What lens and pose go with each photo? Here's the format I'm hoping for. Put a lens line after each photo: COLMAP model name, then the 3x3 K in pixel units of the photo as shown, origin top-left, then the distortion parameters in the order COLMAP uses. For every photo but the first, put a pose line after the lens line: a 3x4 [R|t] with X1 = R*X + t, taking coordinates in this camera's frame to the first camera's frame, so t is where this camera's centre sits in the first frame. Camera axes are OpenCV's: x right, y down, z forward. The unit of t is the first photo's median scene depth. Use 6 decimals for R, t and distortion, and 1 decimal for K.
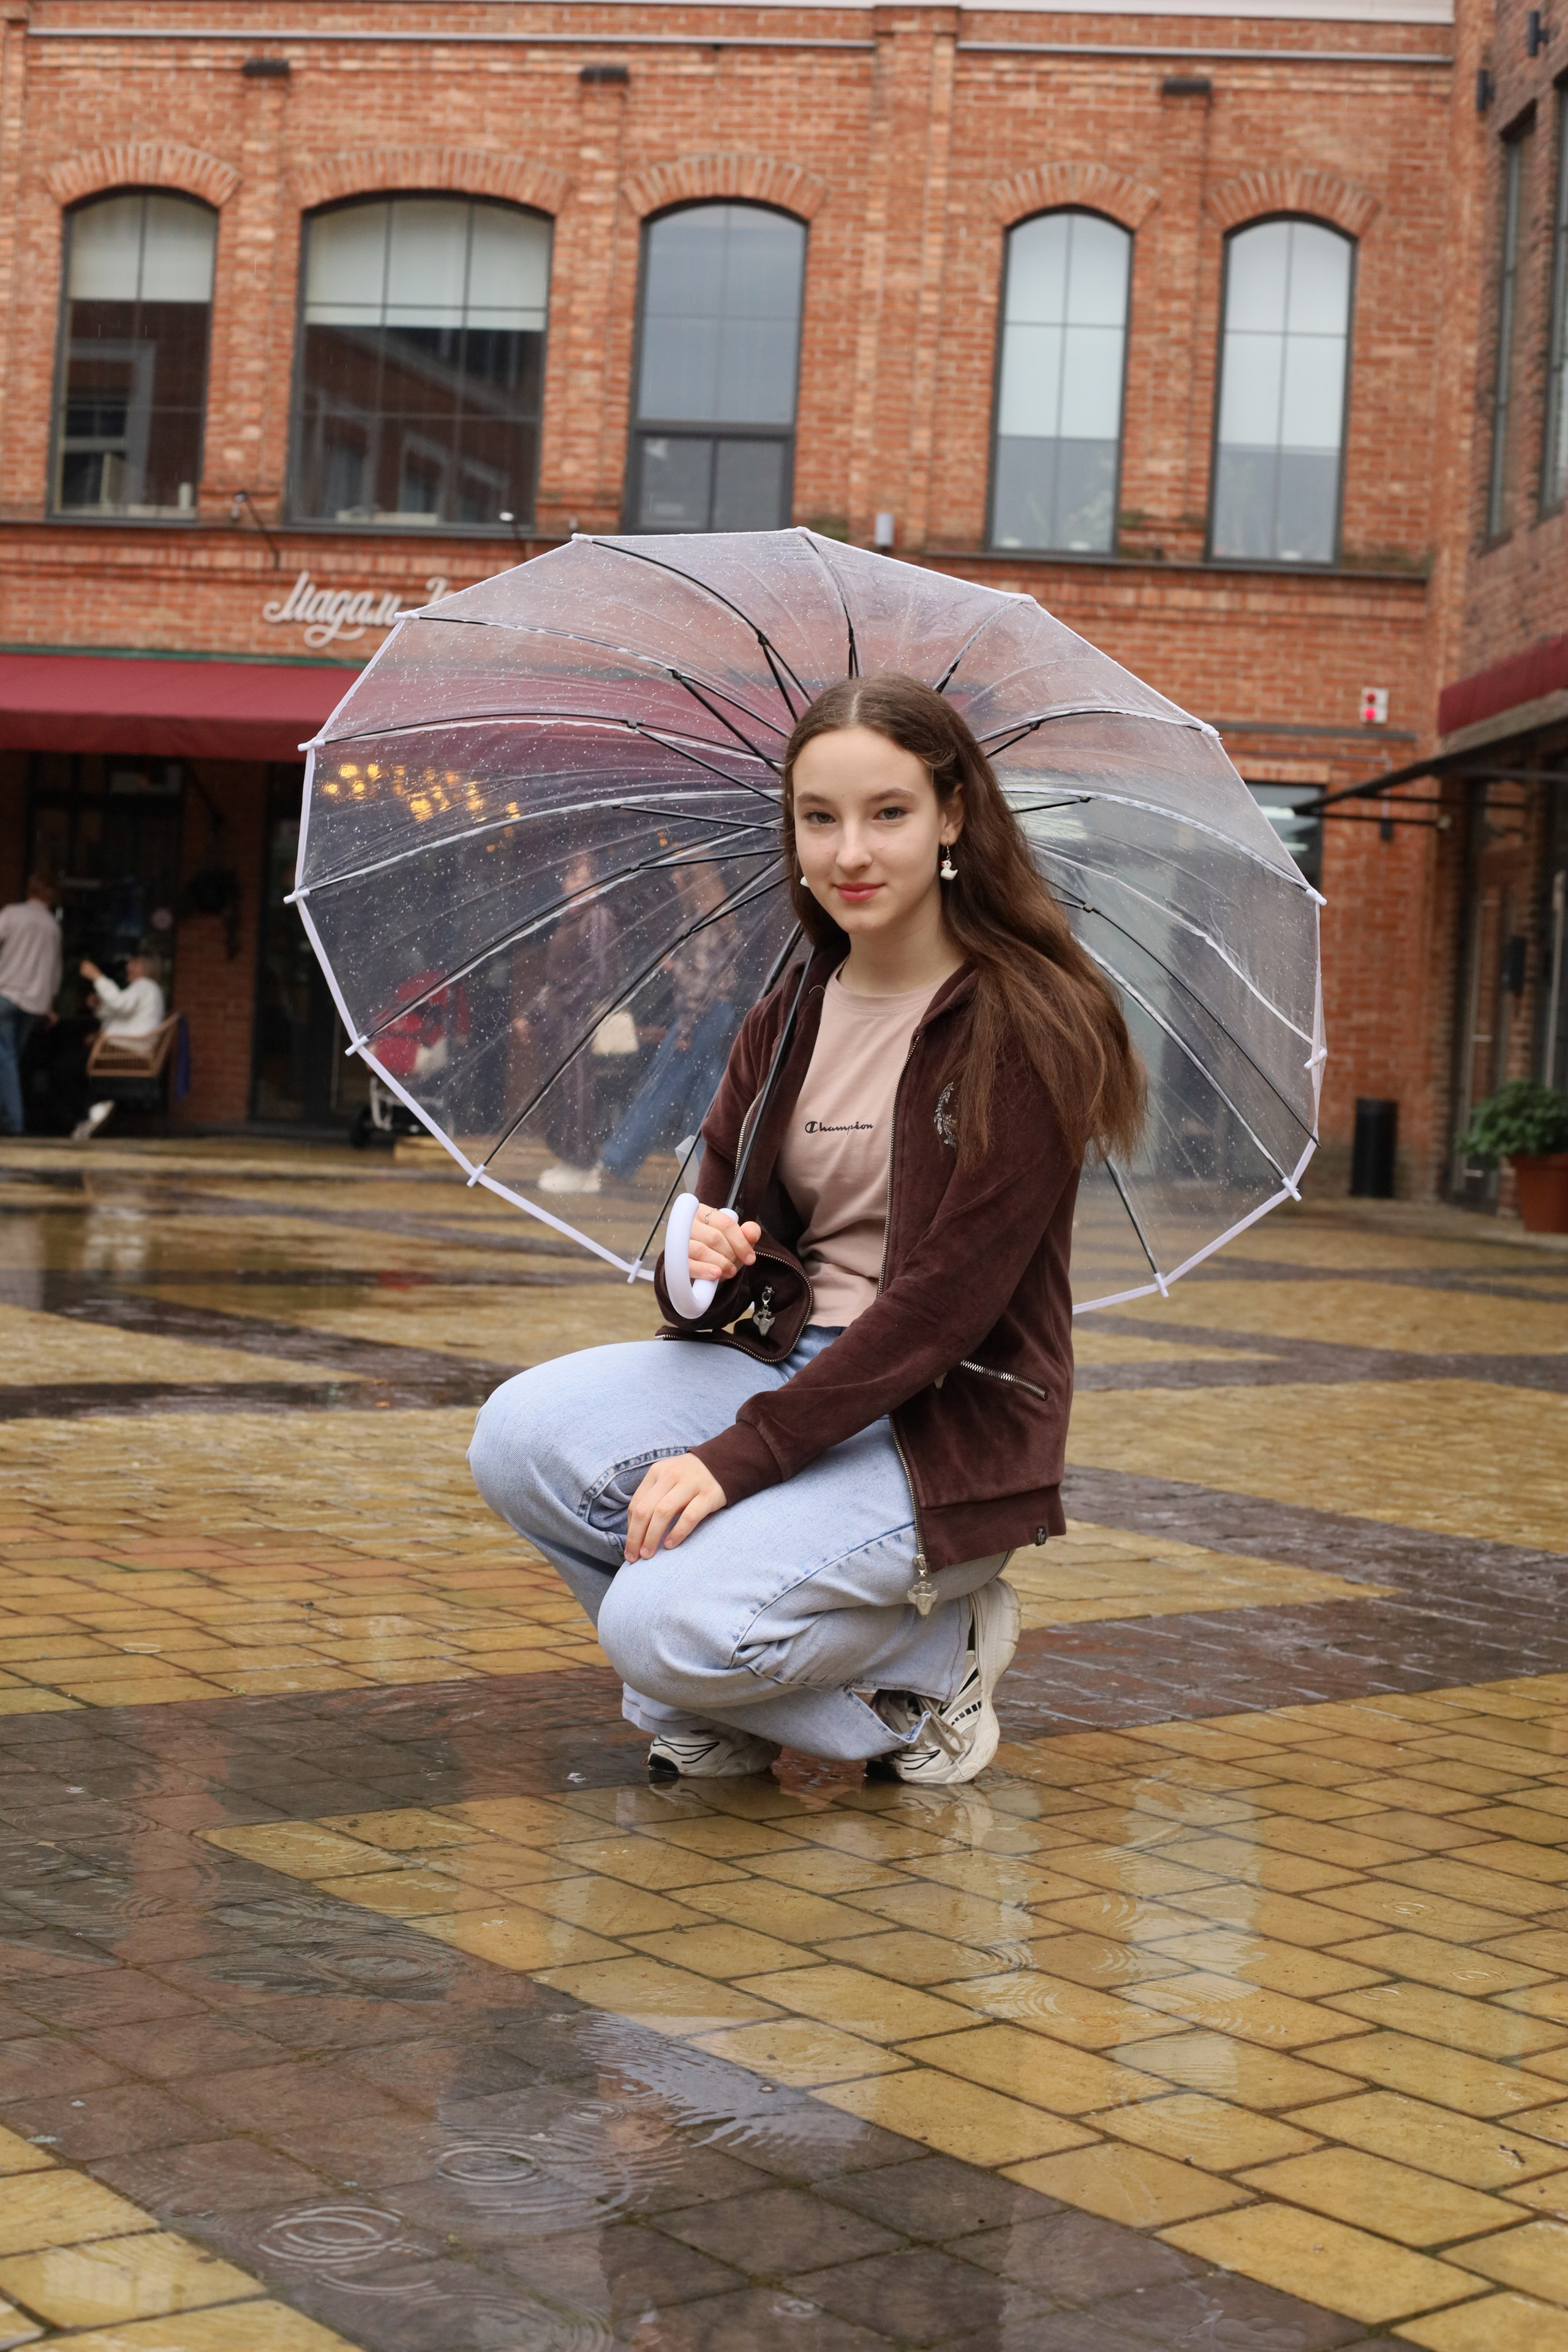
lens RADIAL K [[3360.1, 0, 768.7], [0, 3360.1, 1169.9], [0, 0, 1]] dist [-0.114559, 0.000000]
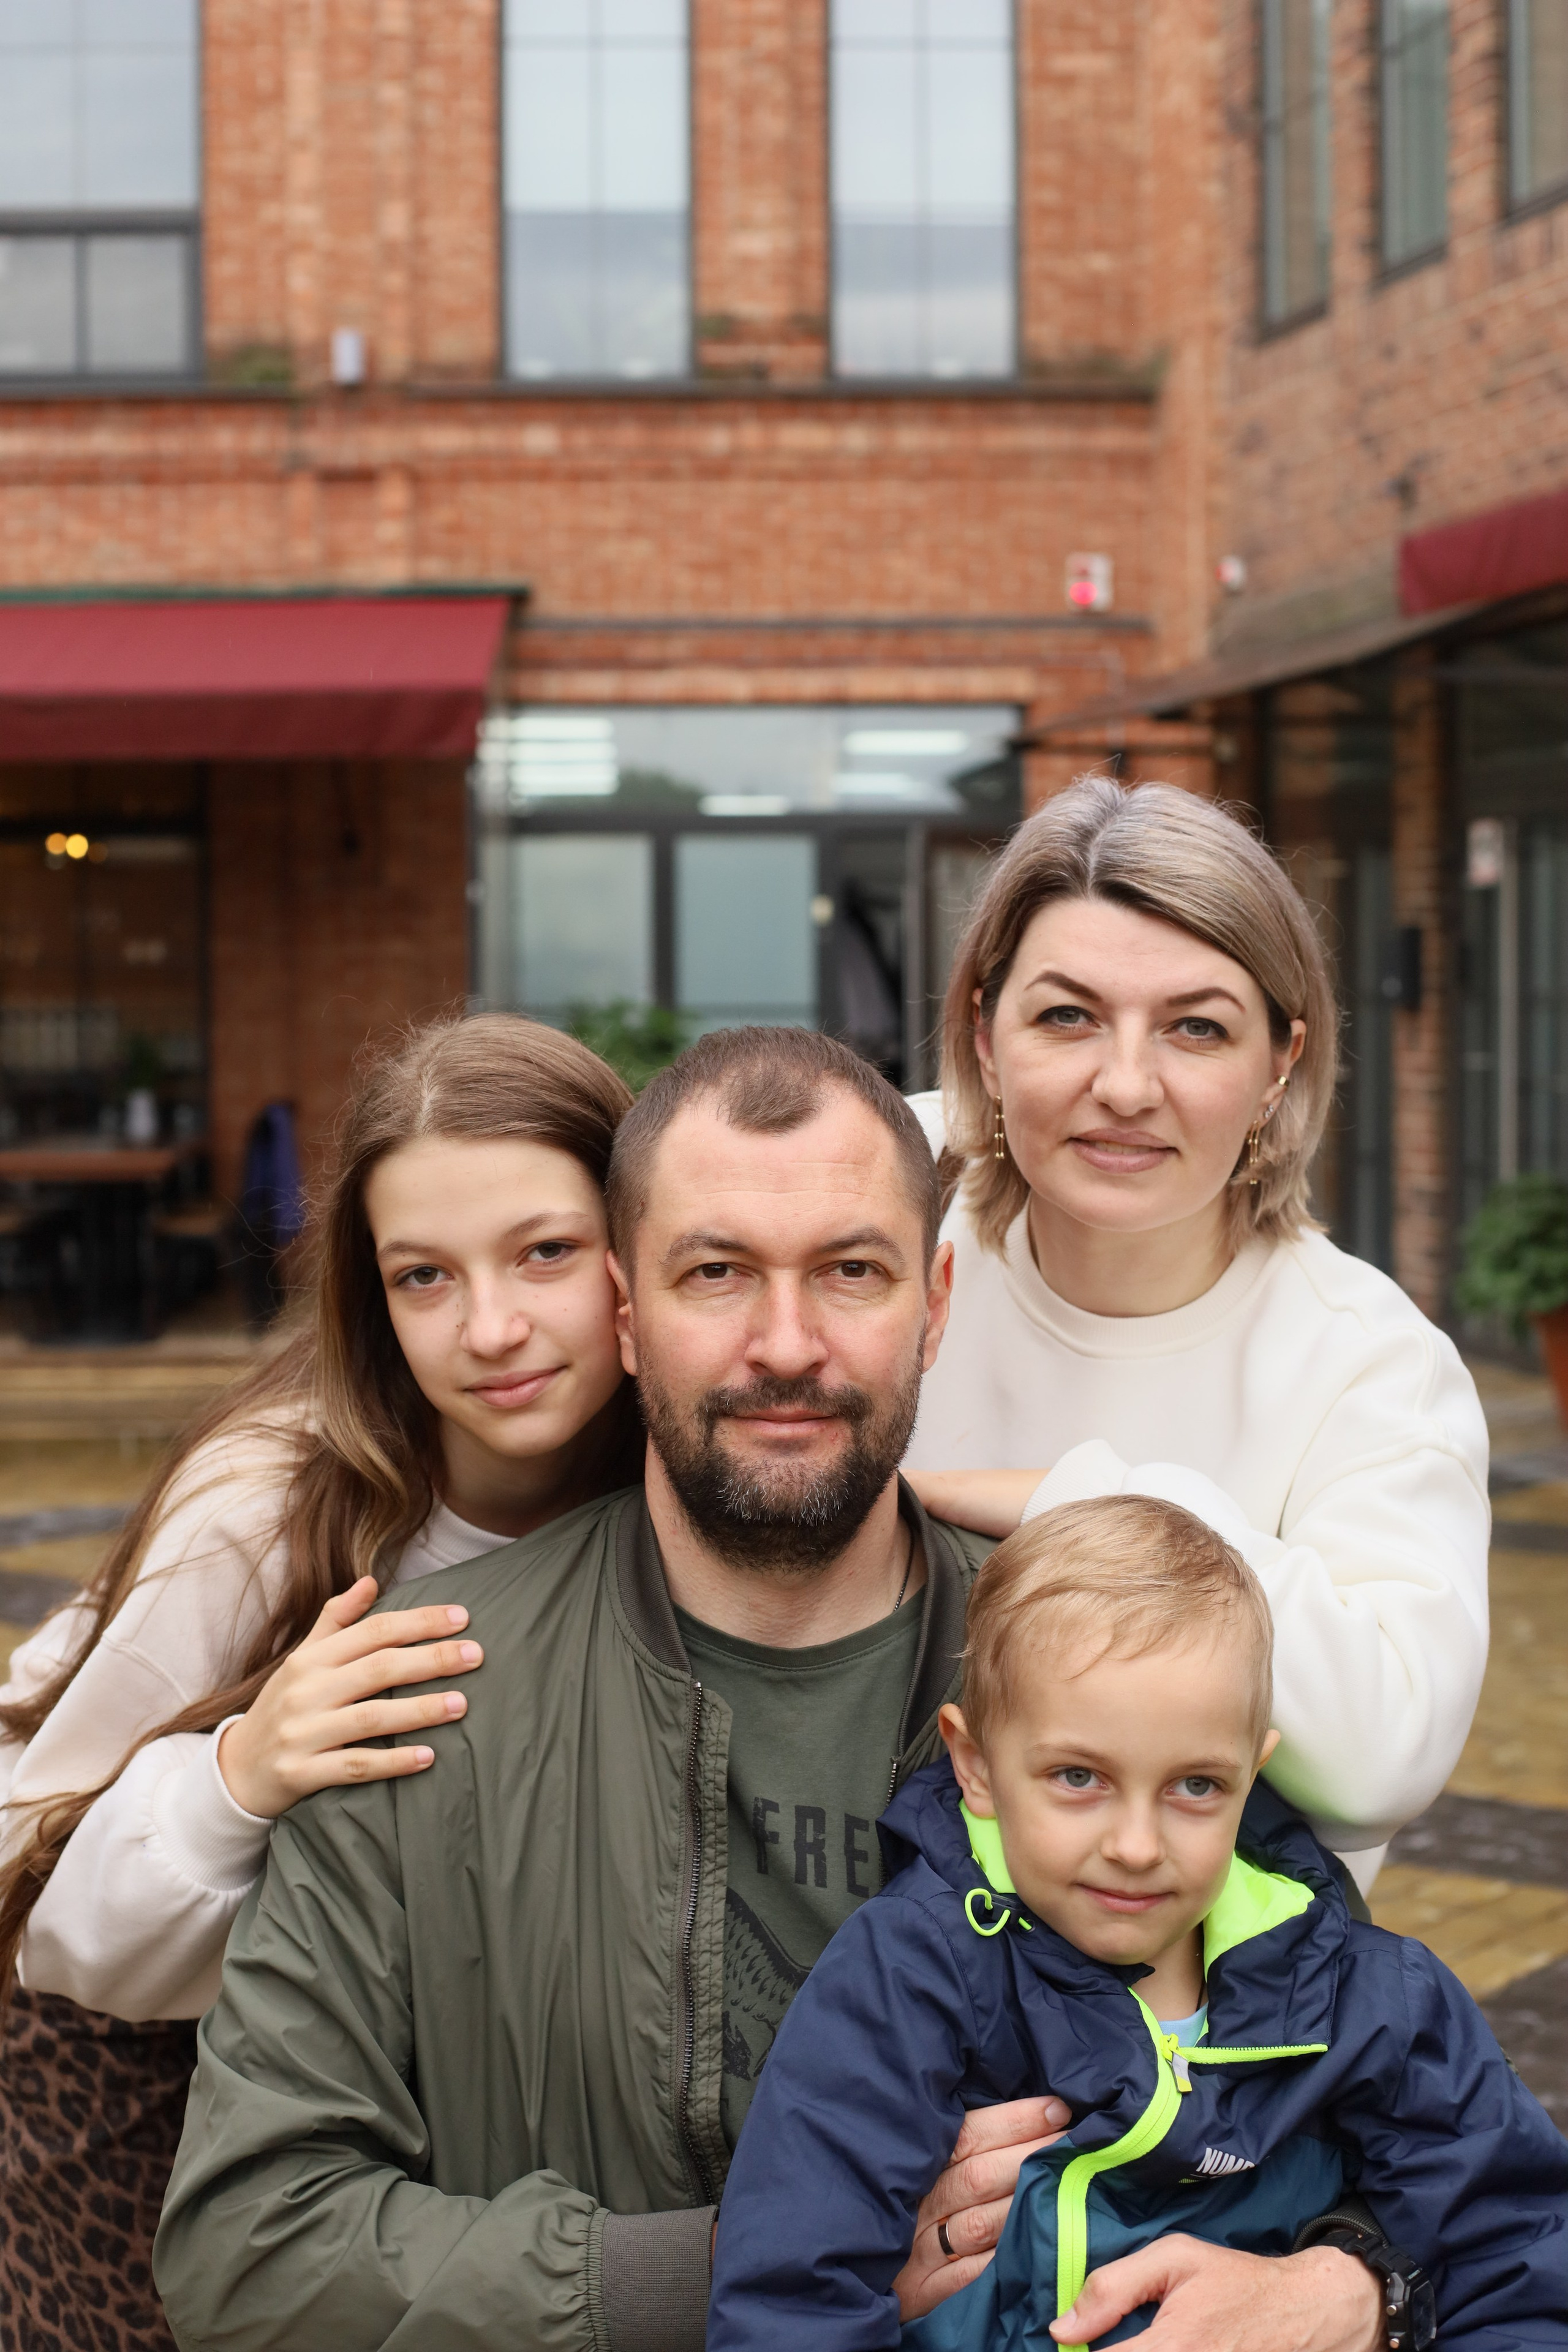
lens RADIAL K [[3360.1, 0, 768.1], [0, 3360.1, 1160.2], [0, 0, 1]] dist [-0.114559, 0.000000]
pose [[0.979941, -0.080280, 0.182400, -0.017682], [0.076008, 0.996647, 0.030304, -0.046525], [-0.184221, -0.015833, 0.982757, 0.335778]]
